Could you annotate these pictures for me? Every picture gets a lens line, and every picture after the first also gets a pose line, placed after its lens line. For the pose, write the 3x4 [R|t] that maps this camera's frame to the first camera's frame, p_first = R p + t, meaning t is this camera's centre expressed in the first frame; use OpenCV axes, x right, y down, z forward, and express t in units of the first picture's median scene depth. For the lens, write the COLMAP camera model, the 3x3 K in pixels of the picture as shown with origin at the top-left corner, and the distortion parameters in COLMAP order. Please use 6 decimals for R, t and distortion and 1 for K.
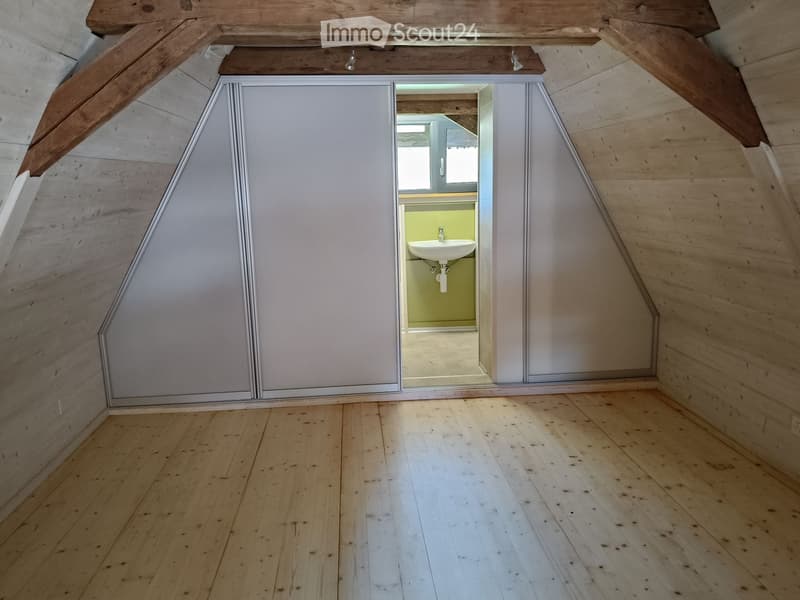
lens RADIAL K [[623.5, 0, 406.5], [0, 623.5, 299.5], [0, 0, 1]] dist [0.032498, -0.002516]
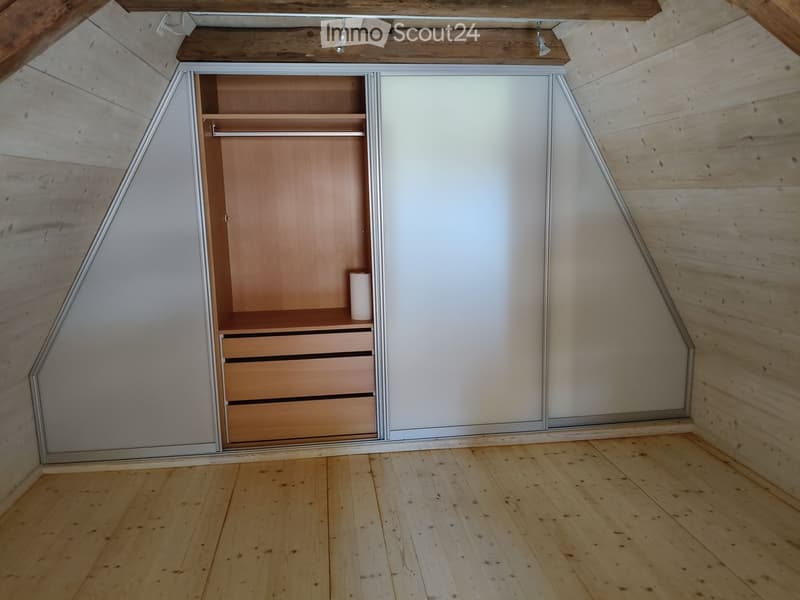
lens RADIAL K [[621.5, 0, 397.7], [0, 621.5, 300.5], [0, 0, 1]] dist [-0.001348, 0.003877]
pose [[0.999571, -0.001891, 0.029240, -0.034719], [0.002458, 0.999809, -0.019368, -0.027654], [-0.029197, 0.019432, 0.999385, 0.183160]]
